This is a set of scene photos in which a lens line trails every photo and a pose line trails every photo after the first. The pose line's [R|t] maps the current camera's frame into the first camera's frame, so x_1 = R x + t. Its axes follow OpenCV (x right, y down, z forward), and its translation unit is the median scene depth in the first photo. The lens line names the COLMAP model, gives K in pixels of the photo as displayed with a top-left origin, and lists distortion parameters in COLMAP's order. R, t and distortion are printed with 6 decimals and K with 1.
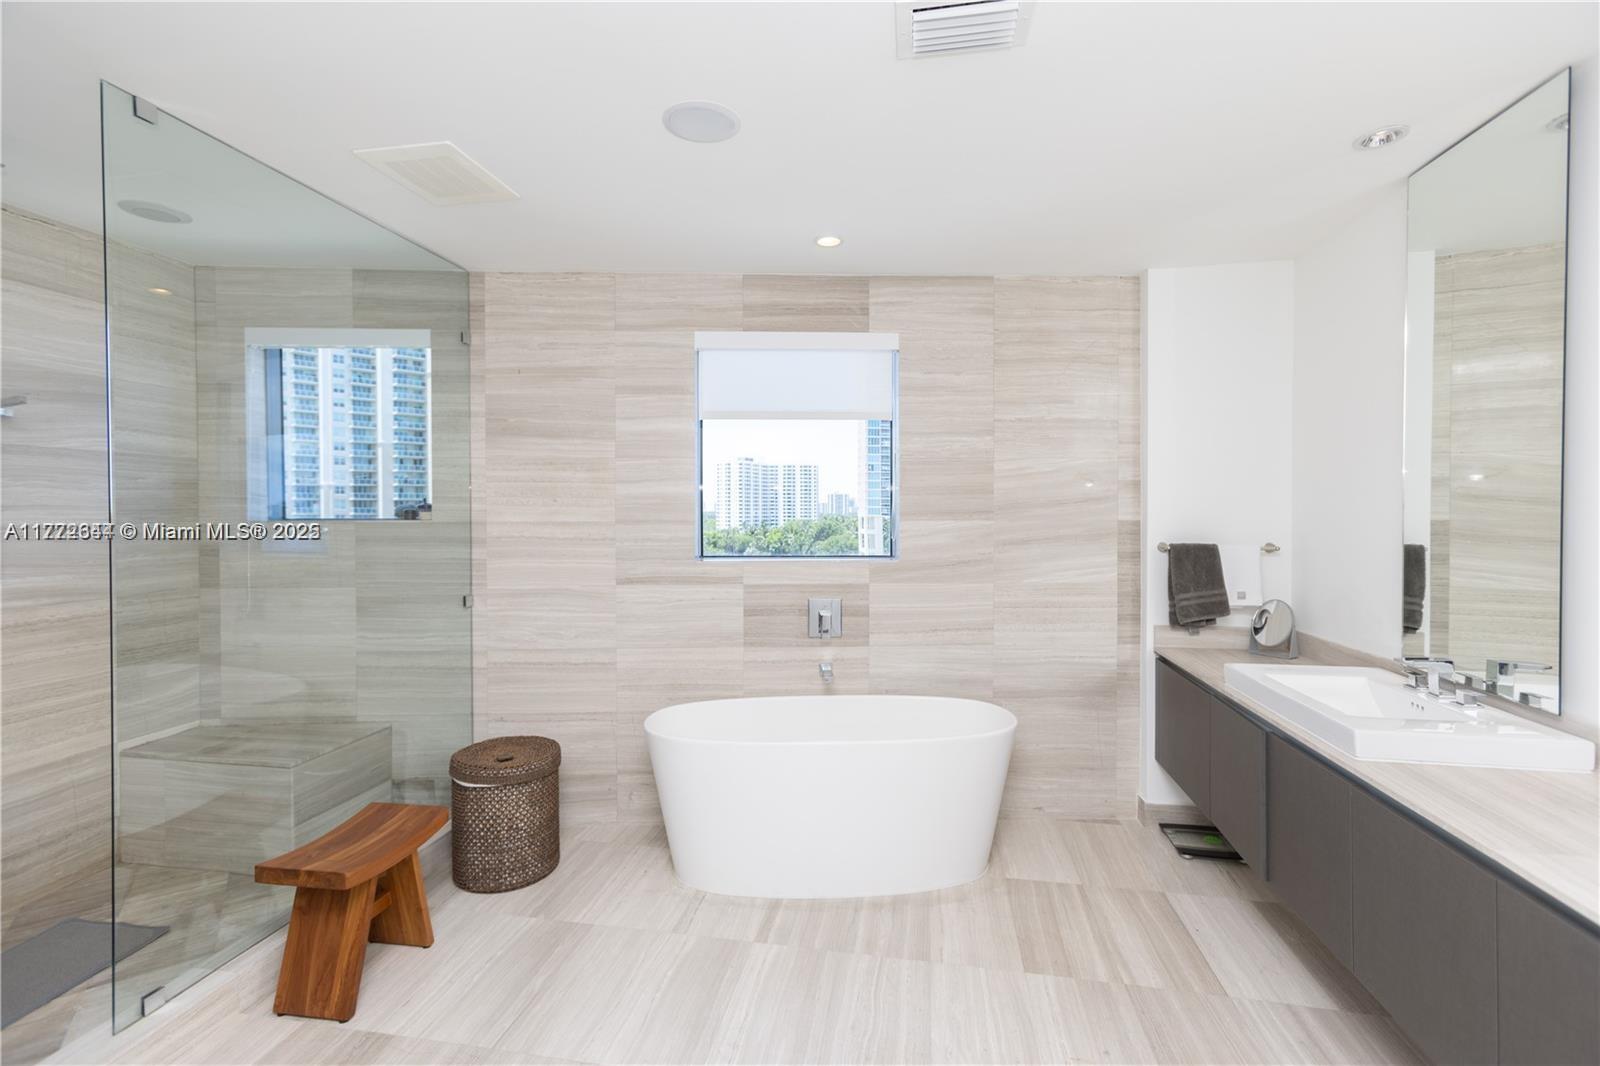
lens RADIAL K [[718.9, 0, 800.0], [0, 718.9, 533.0], [0, 0, 1]] dist [-0.017140, 0.029833]
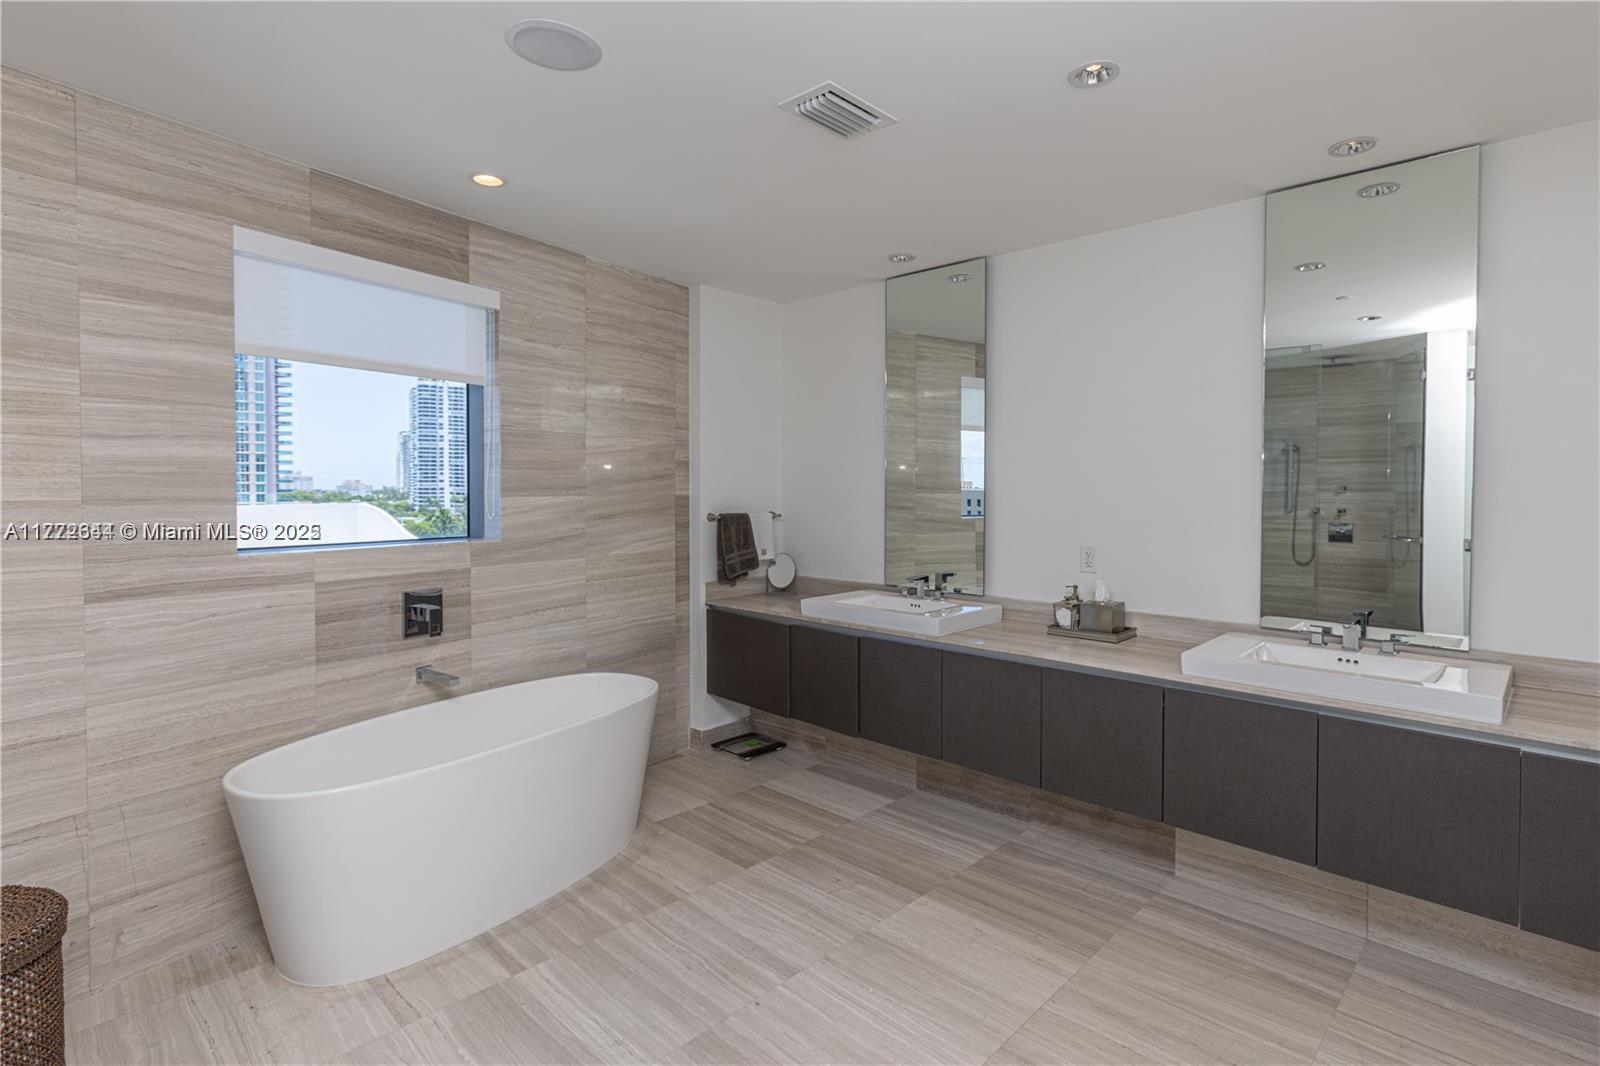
lens RADIAL K [[797.0, 0, 796.8], [0, 797.0, 514.2], [0, 0, 1]] dist [-0.019707, 0.021375]
pose [[0.552268, -0.023944, 0.833323, -0.506155], [0.016644, 0.999705, 0.017694, -0.006328], [-0.833500, 0.004098, 0.552504, 0.126248]]
